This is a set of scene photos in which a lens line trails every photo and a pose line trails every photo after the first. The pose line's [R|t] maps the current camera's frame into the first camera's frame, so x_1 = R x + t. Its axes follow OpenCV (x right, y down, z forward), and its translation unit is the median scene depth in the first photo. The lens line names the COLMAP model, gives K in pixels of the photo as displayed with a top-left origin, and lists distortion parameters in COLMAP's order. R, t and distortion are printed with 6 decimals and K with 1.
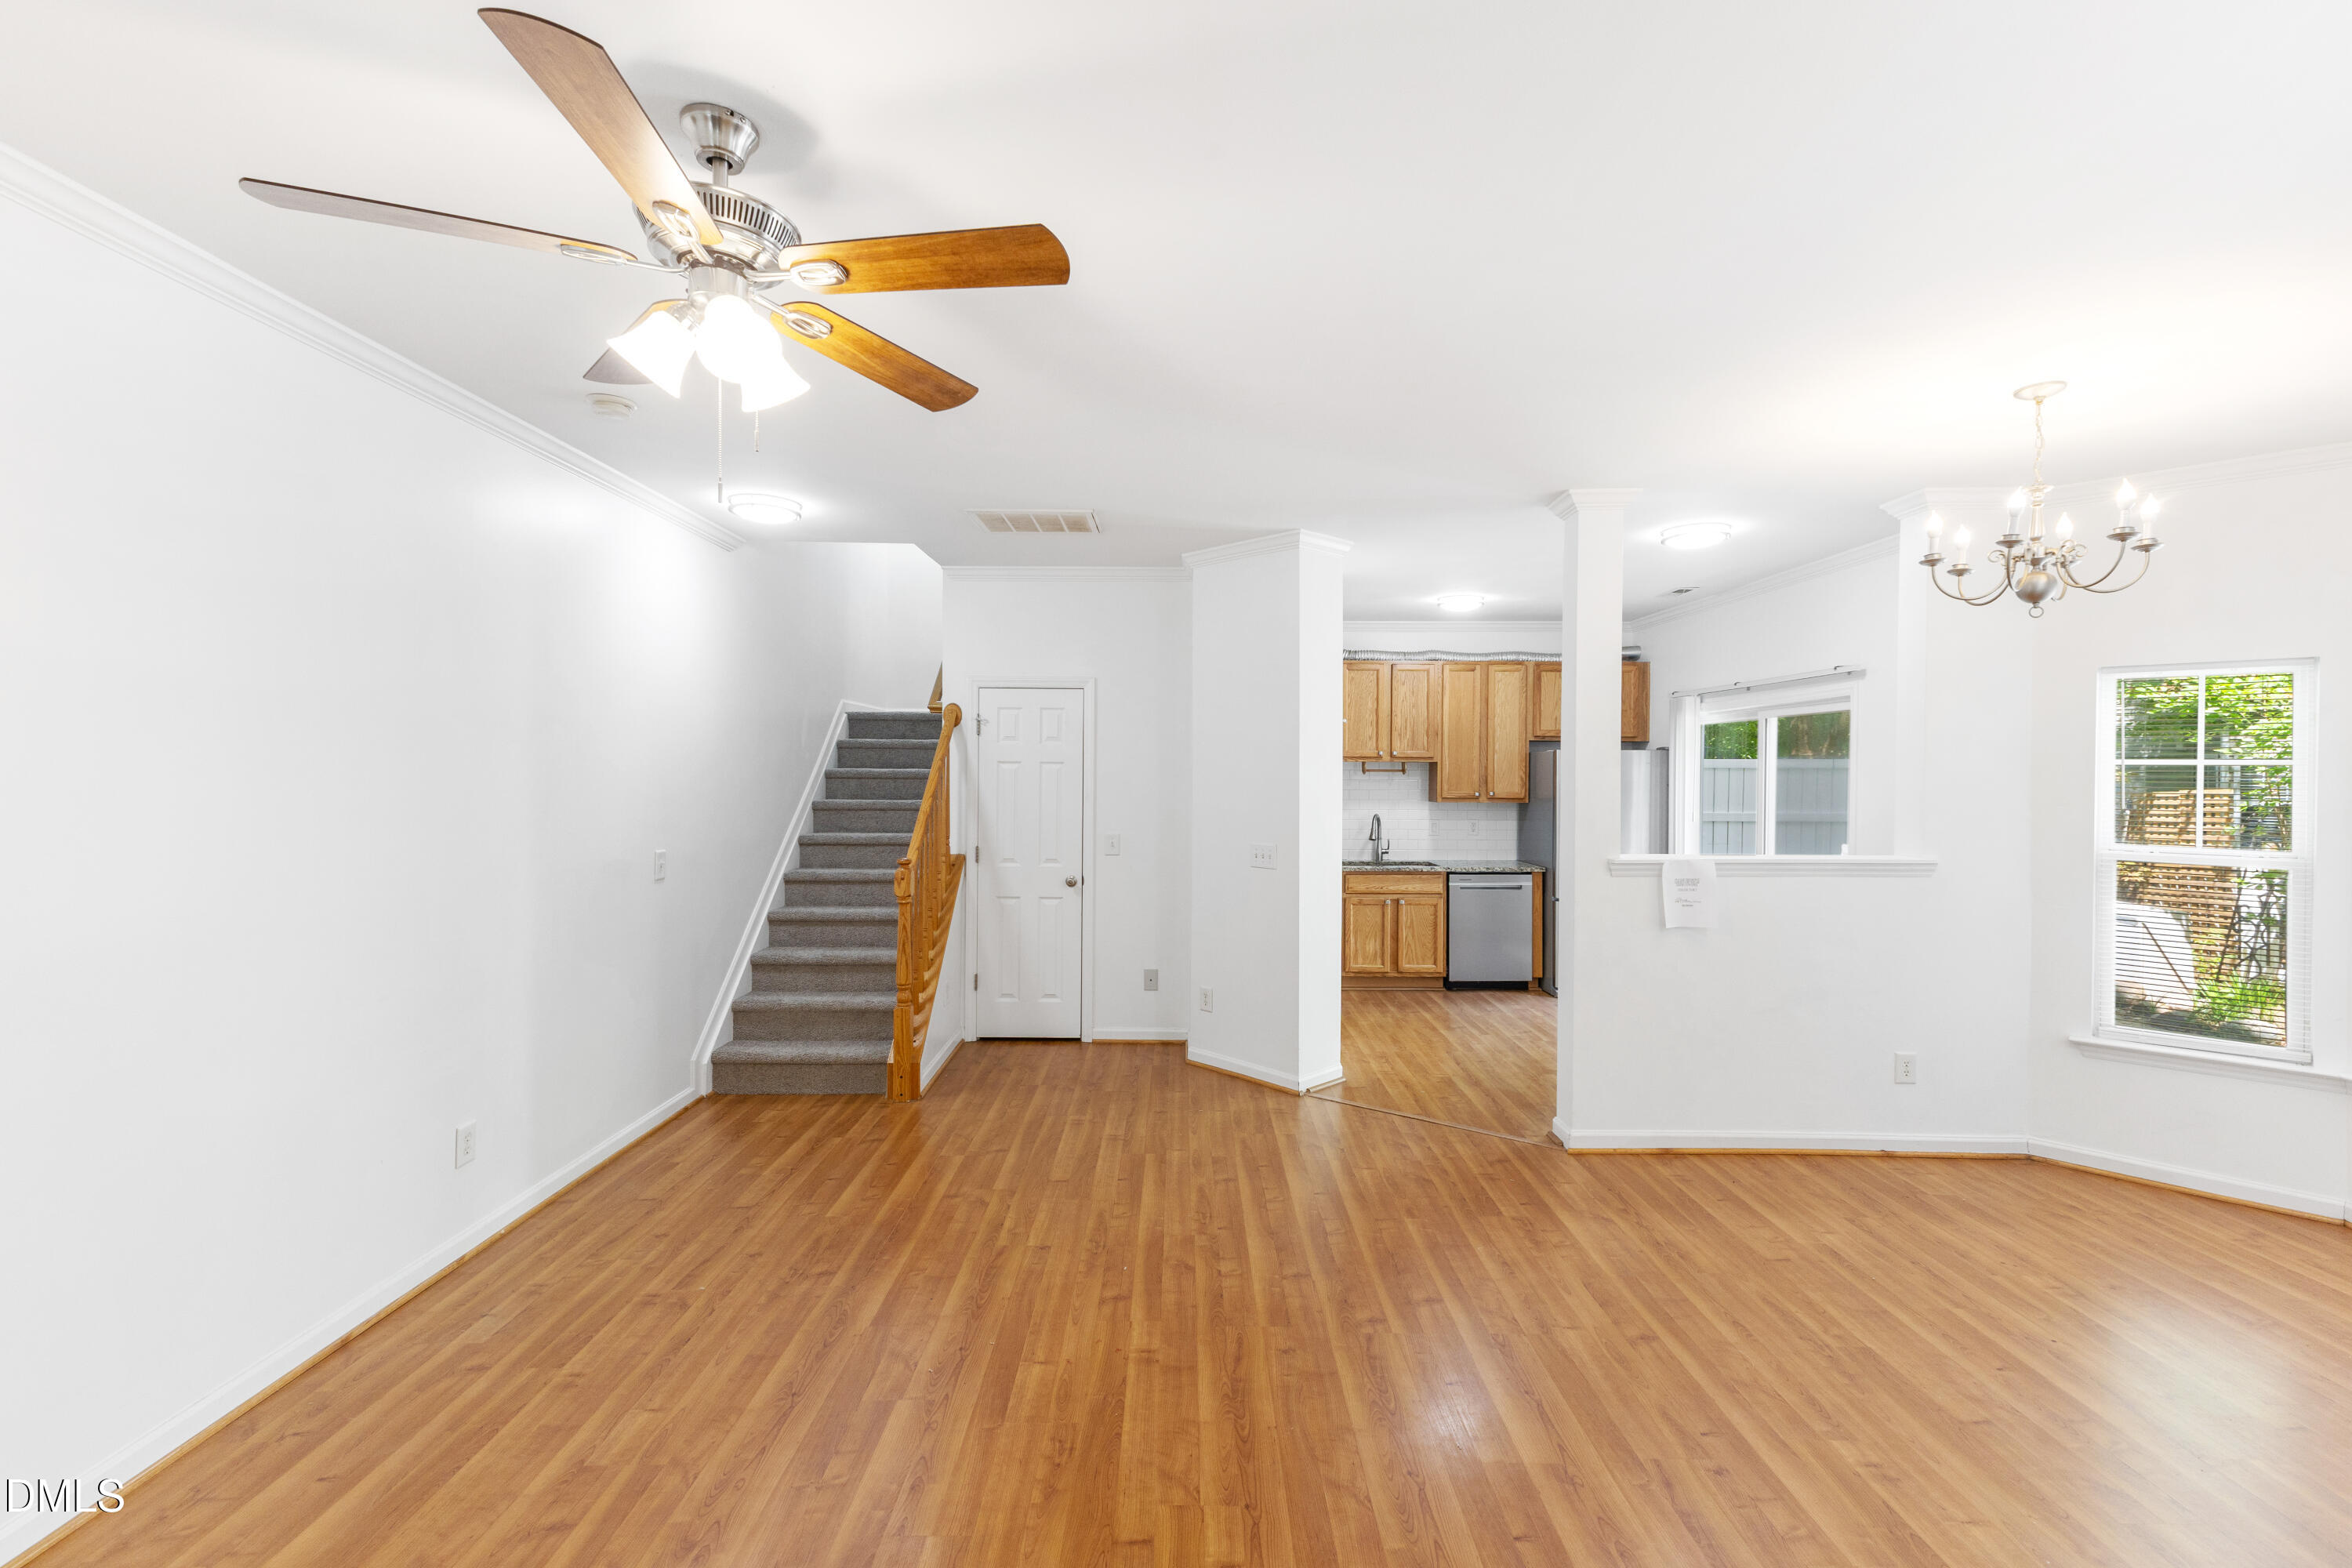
lens RADIAL K [[1075.4, 0, 1165.1], [0, 1075.4, 781.8], [0, 0, 1]] dist [0.003350, -0.002690]
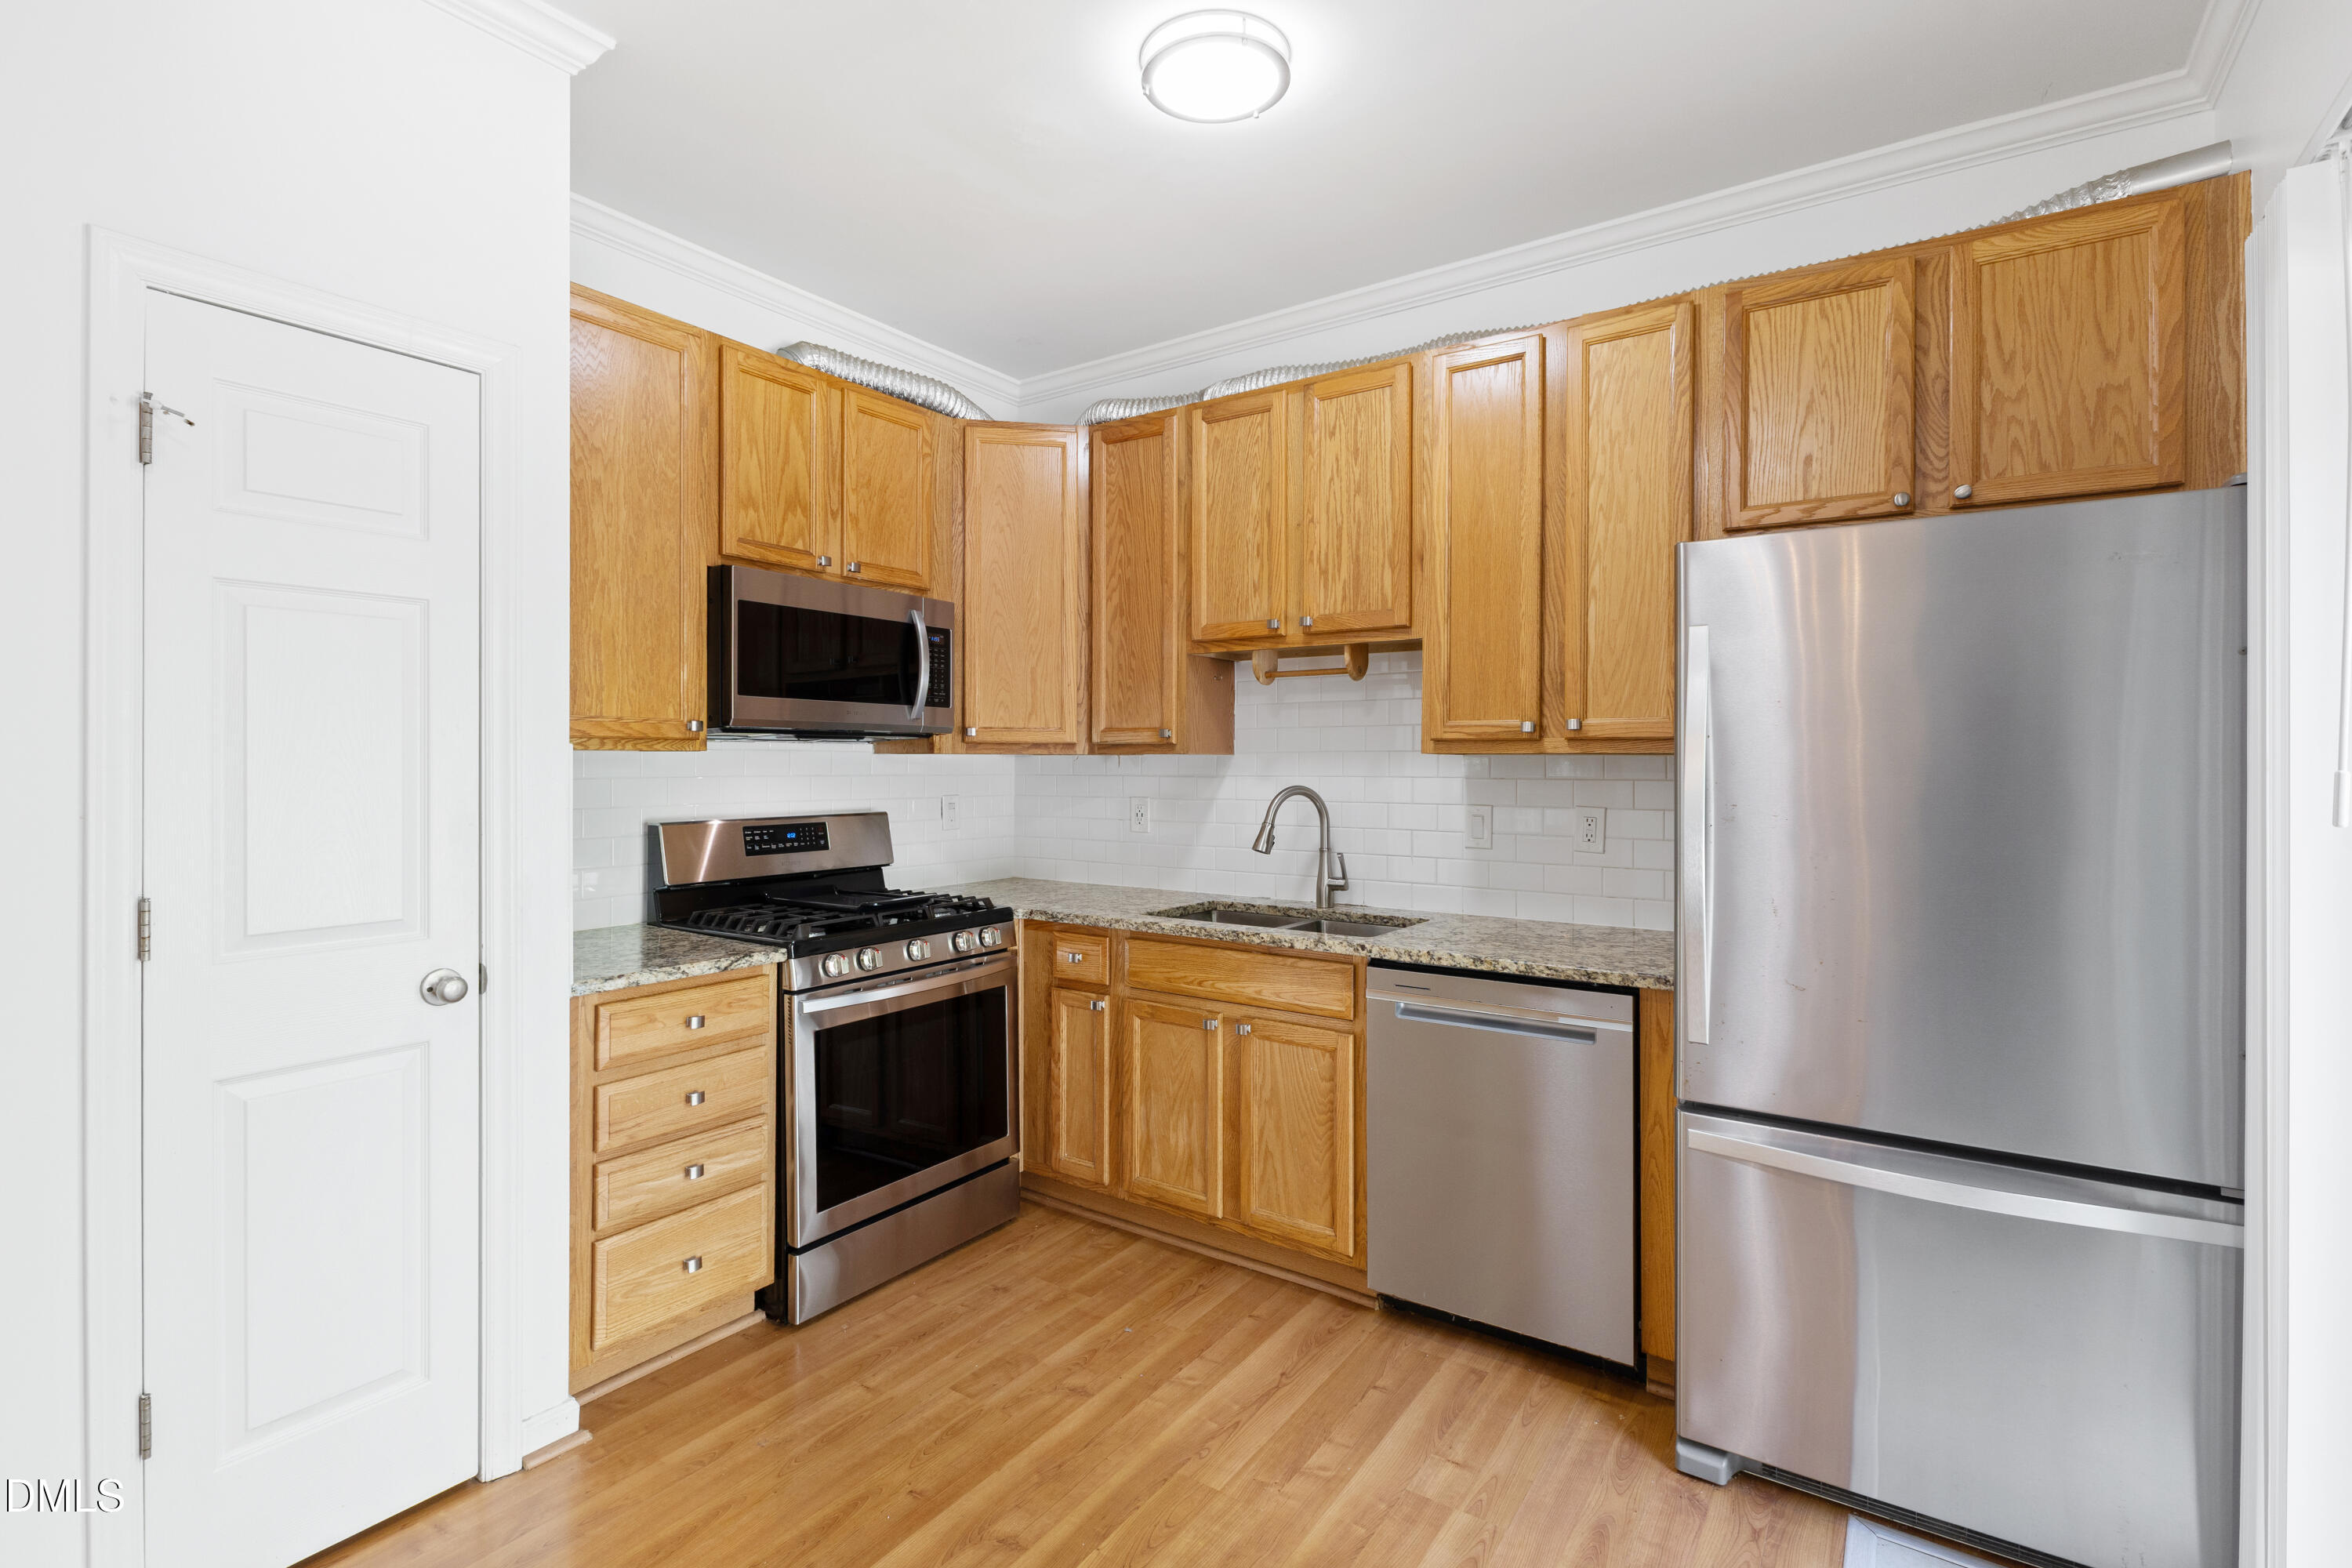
lens RADIAL K [[1096.8, 0, 1180.0], [0, 1096.8, 758.0], [0, 0, 1]] dist [0.002901, -0.001763]
pose [[0.810279, -0.004559, -0.586027, 0.600427], [-0.003452, 0.999915, -0.012552, 0.038290], [0.586034, 0.012194, 0.810194, 0.995816]]
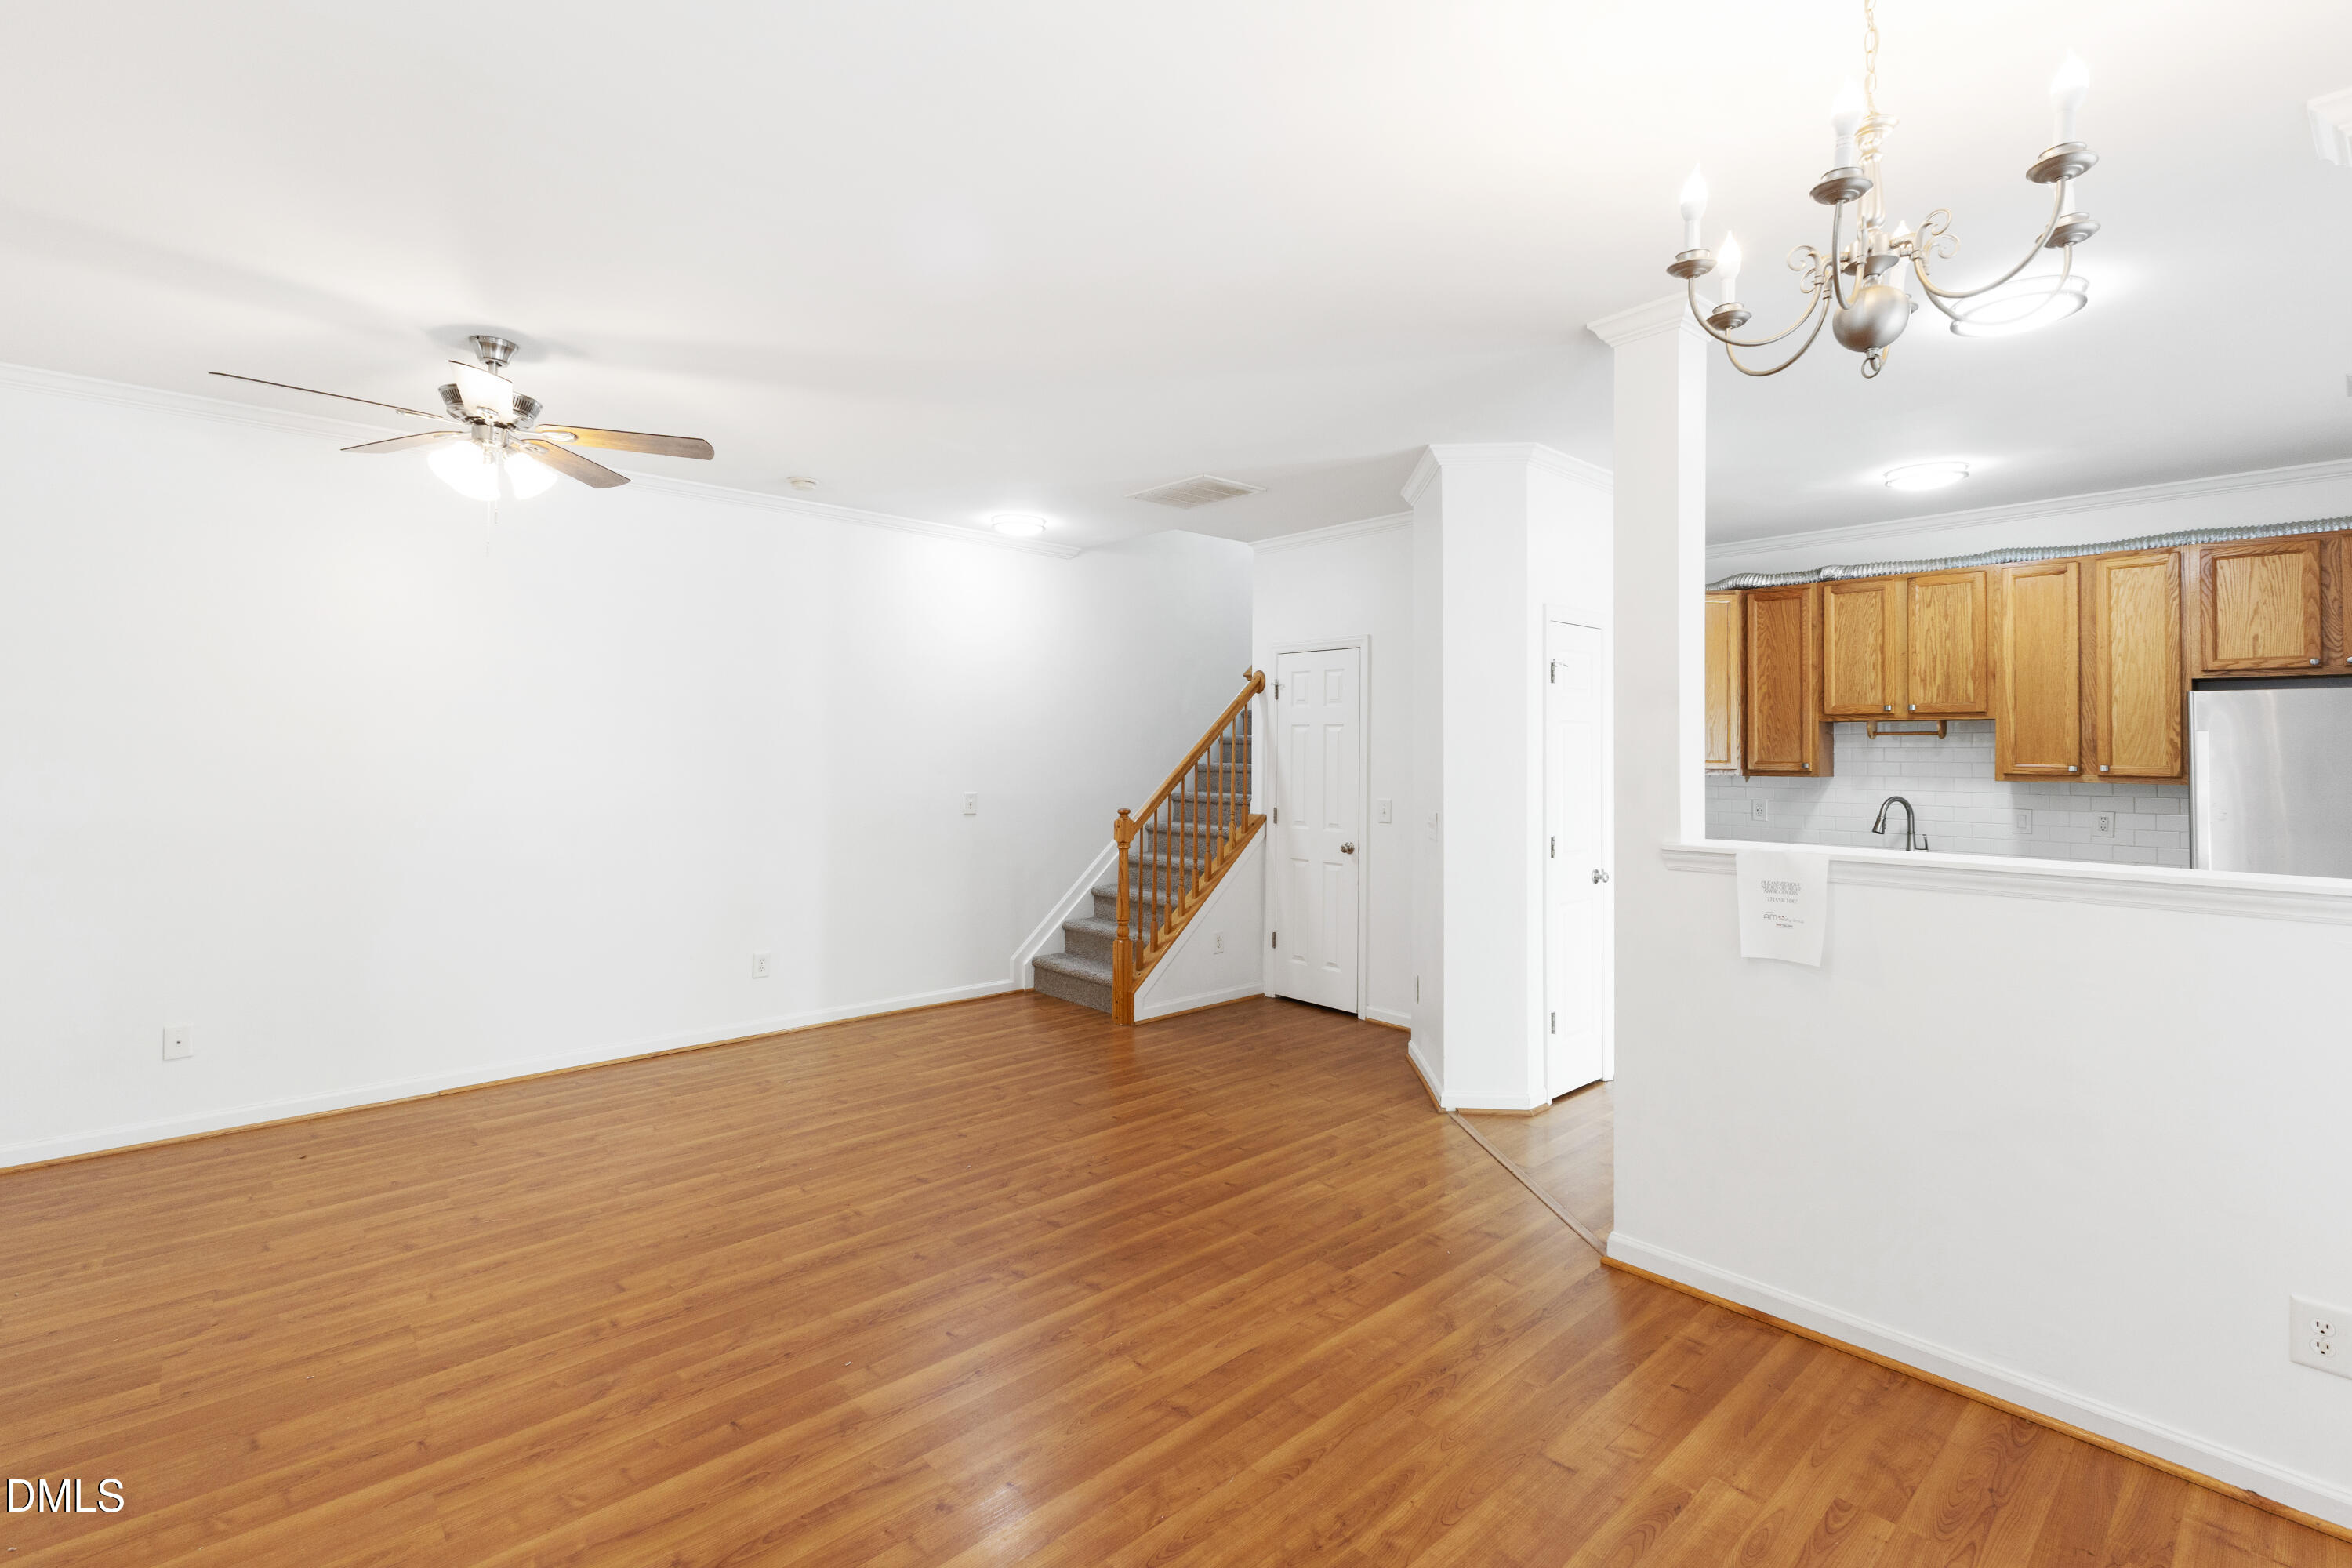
lens RADIAL K [[1075.4, 0, 1124.9], [0, 1075.4, 723.1], [0, 0, 1]] dist [0.003350, -0.002690]
pose [[0.644768, -0.020698, -0.764098, 0.619381], [-0.011909, 0.999240, -0.037117, 0.022115], [0.764285, 0.033031, 0.644032, 0.260980]]
